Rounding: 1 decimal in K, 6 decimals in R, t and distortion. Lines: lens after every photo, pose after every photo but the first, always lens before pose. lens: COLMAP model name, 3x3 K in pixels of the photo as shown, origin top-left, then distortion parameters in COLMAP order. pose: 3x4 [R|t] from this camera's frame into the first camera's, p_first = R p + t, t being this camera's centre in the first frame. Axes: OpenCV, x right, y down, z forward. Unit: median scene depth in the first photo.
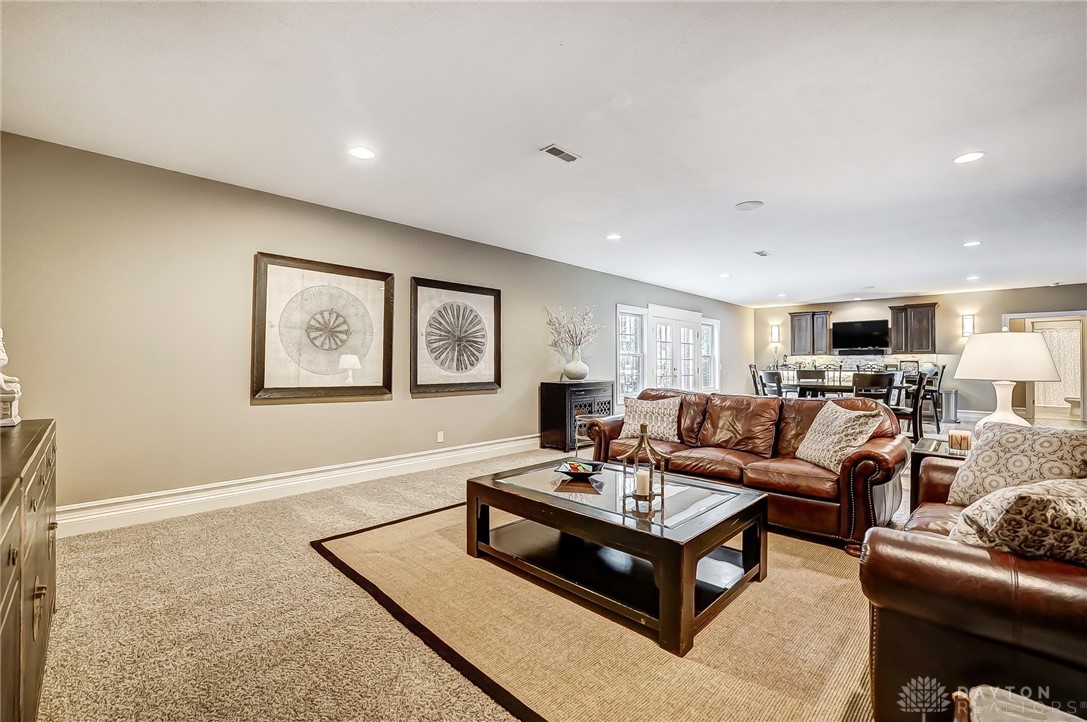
lens RADIAL K [[464.2, 0, 546.1], [0, 464.2, 360.5], [0, 0, 1]] dist [-0.021967, 0.000010]
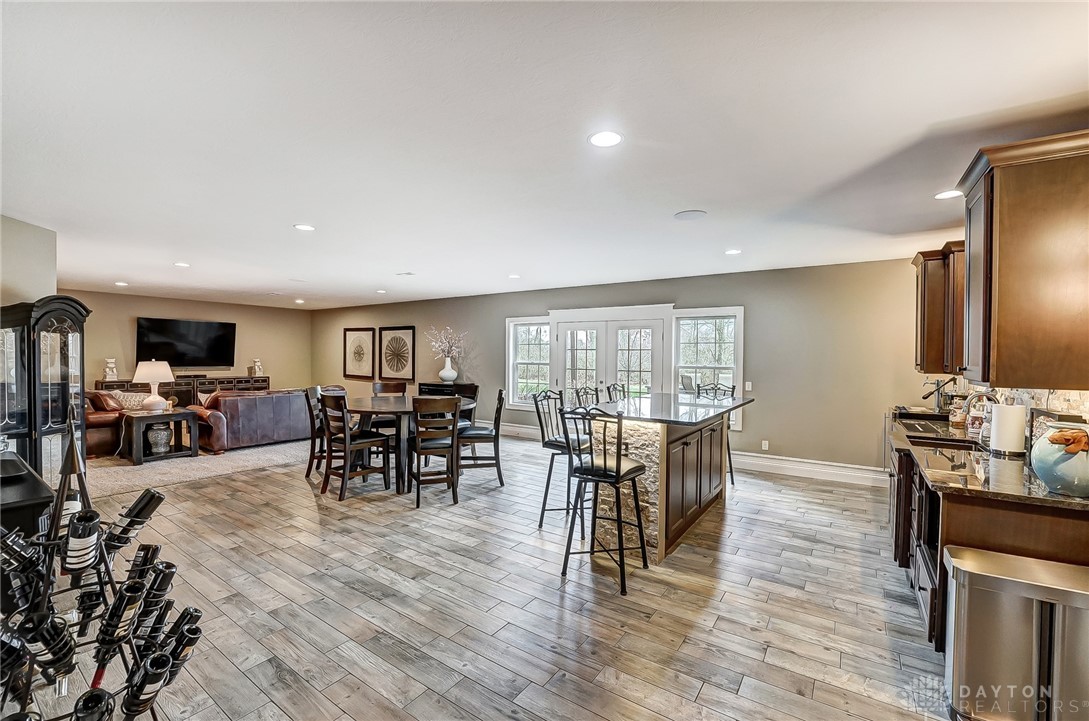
lens RADIAL K [[453.7, 0, 542.1], [0, 453.7, 362.0], [0, 0, 1]] dist [-0.027666, 0.000791]
pose [[0.156644, 0.018121, -0.987489, 1.702038], [-0.001916, 0.999835, 0.018044, -0.050521], [0.987653, -0.000934, 0.156653, 1.253286]]
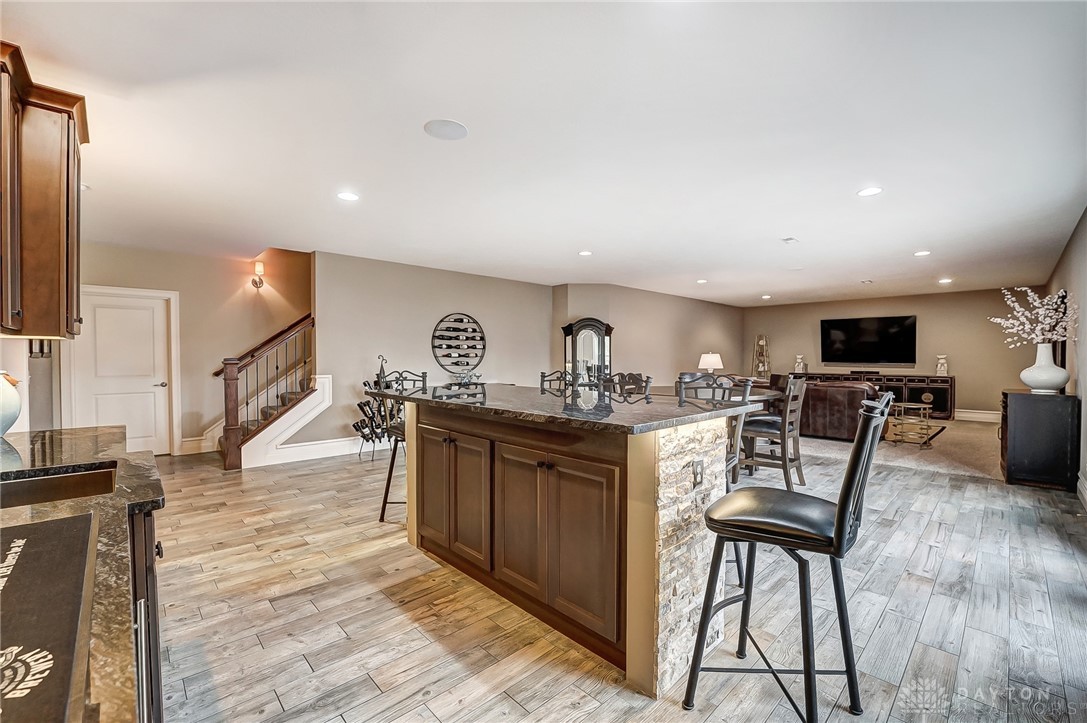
lens RADIAL K [[452.9, 0, 541.2], [0, 452.9, 363.0], [0, 0, 1]] dist [-0.027666, 0.000791]
pose [[-0.998601, -0.000358, 0.052883, 0.970143], [-0.000115, 0.999989, 0.004596, -0.005755], [-0.052884, 0.004584, -0.998590, 2.033267]]
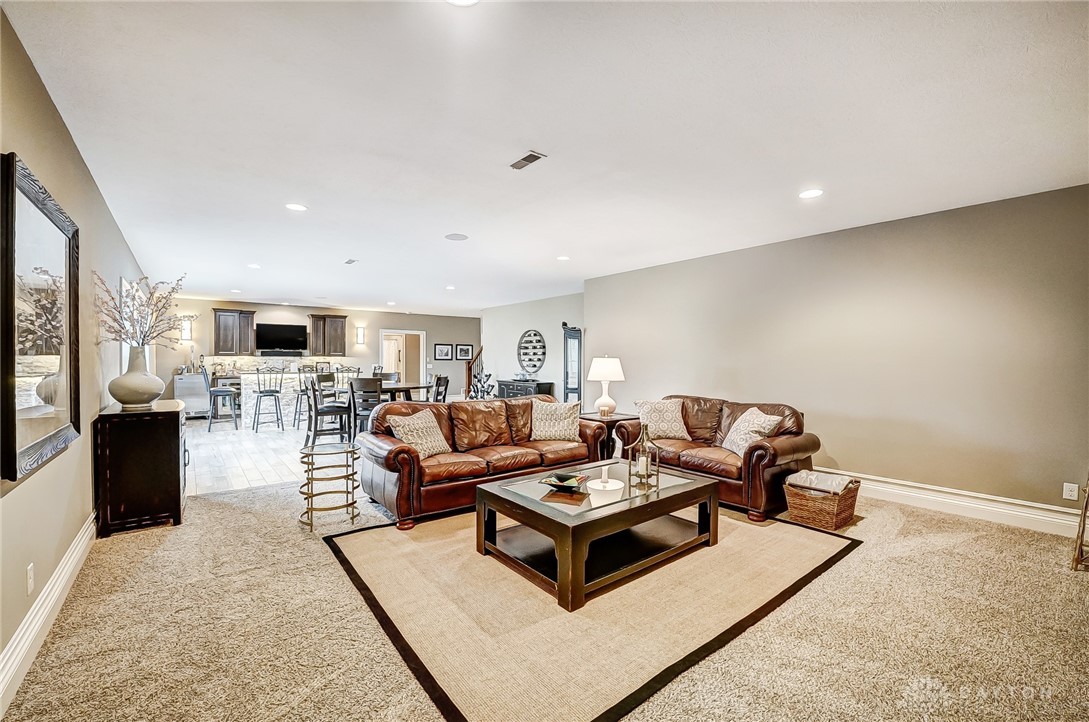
lens RADIAL K [[447.0, 0, 544.5], [0, 447.0, 361.0], [0, 0, 1]] dist [-0.026788, 0.000204]
pose [[0.134337, -0.003283, 0.990930, -0.474115], [-0.012970, 0.999903, 0.005071, -0.026451], [-0.990851, -0.013533, 0.134282, 0.490331]]
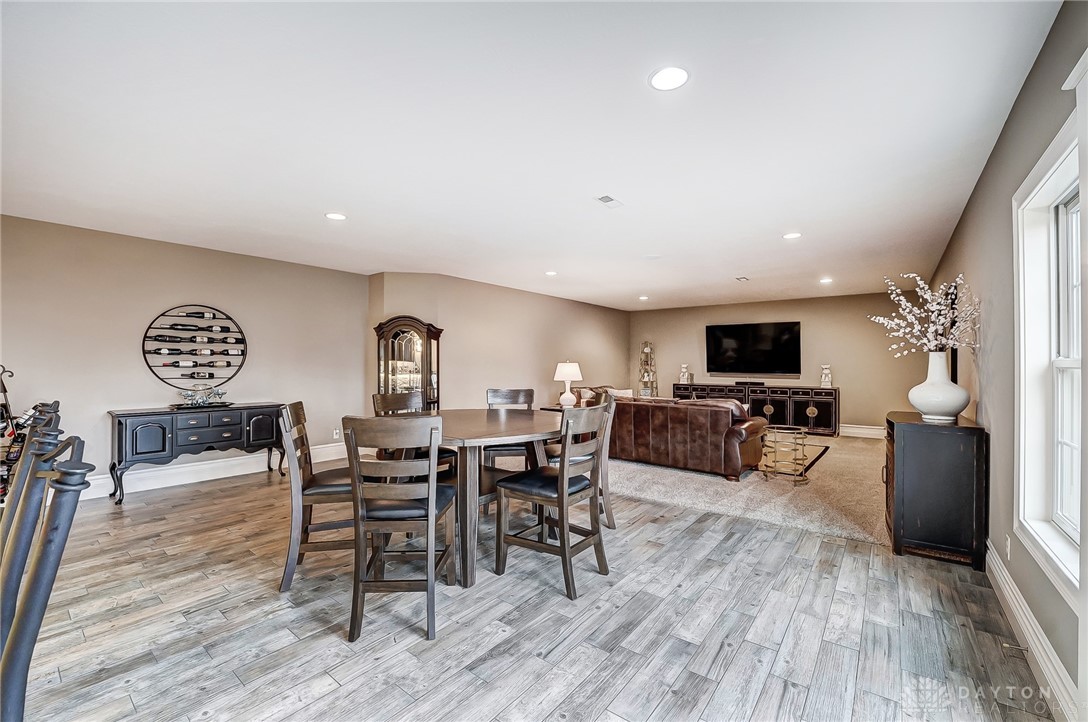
lens RADIAL K [[446.6, 0, 544.0], [0, 446.6, 361.0], [0, 0, 1]] dist [-0.026788, 0.000204]
pose [[-0.995414, -0.003207, -0.095609, 0.665910], [-0.001731, 0.999878, -0.015512, -0.015616], [0.095647, -0.015276, -0.995298, 1.710119]]
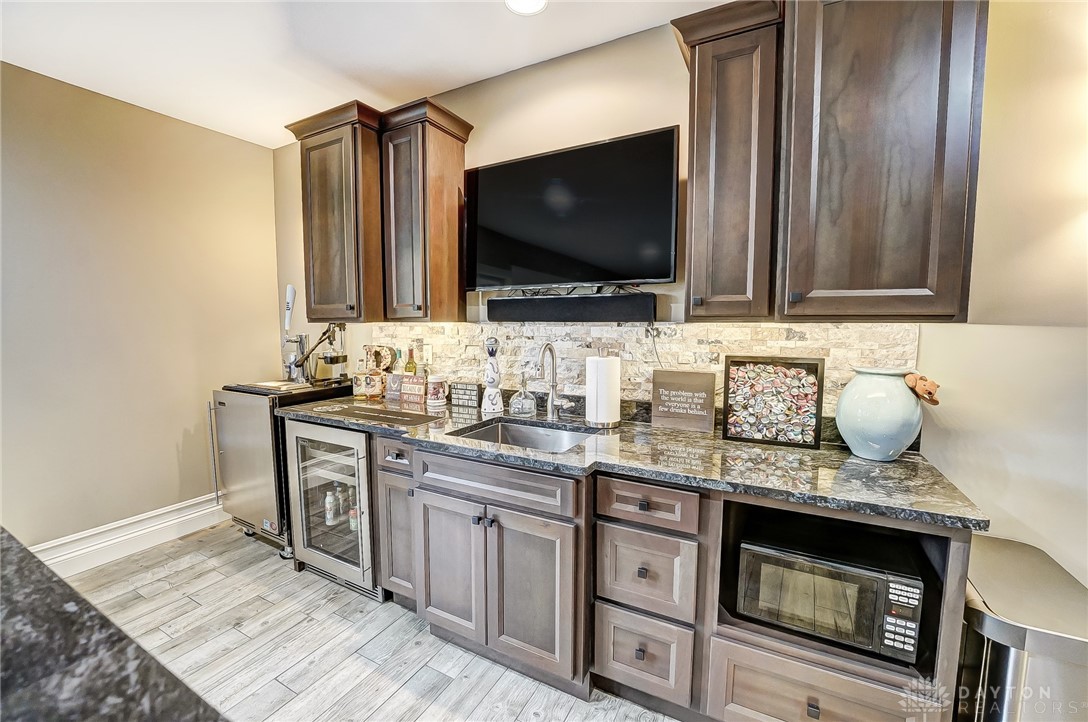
lens RADIAL K [[446.6, 0, 544.0], [0, 446.6, 361.0], [0, 0, 1]] dist [-0.026788, 0.000204]
pose [[0.960310, -0.024057, 0.277896, 1.168746], [-0.003152, 0.995275, 0.097049, -0.025340], [-0.278917, -0.094073, 0.955696, 1.520799]]
